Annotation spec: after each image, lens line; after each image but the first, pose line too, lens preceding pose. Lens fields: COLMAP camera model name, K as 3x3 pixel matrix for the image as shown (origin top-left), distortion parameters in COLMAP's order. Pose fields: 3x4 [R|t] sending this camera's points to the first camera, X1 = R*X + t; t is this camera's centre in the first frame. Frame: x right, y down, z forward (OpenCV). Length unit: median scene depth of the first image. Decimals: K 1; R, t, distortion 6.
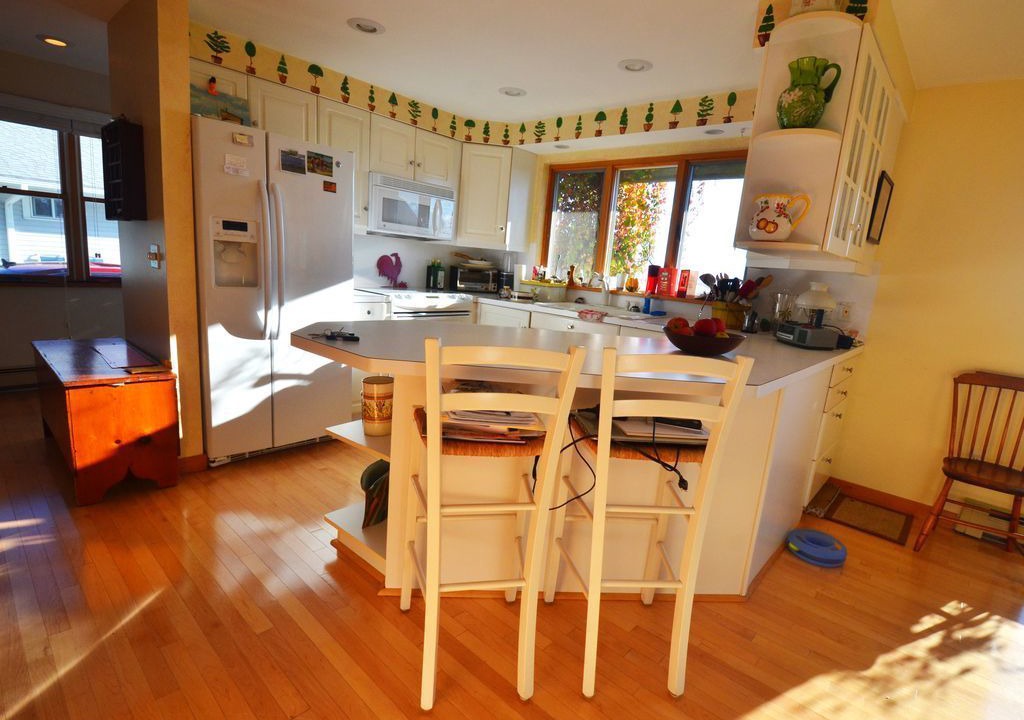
lens RADIAL K [[516.7, 0, 512.0], [0, 516.7, 360.0], [0, 0, 1]] dist [-0.000238, -0.000144]
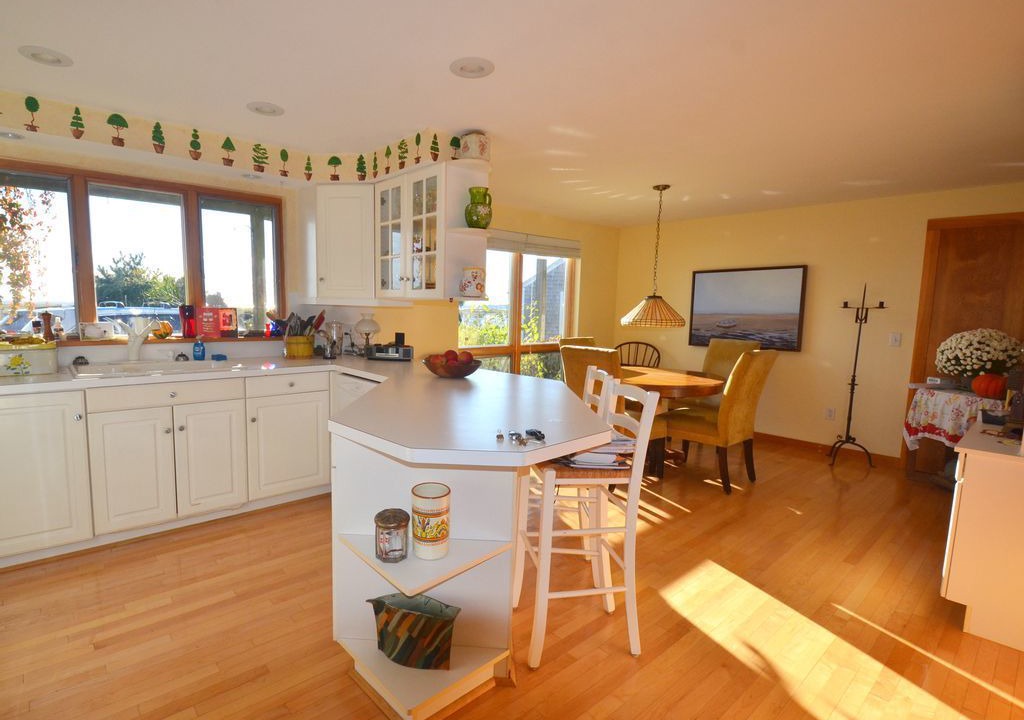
lens RADIAL K [[516.7, 0, 512.0], [0, 516.7, 360.0], [0, 0, 1]] dist [-0.000238, -0.000144]
pose [[0.094515, -0.187871, 0.977636, -0.603335], [0.169297, 0.970761, 0.170183, -0.163588], [-0.981023, 0.149426, 0.123558, 0.397918]]
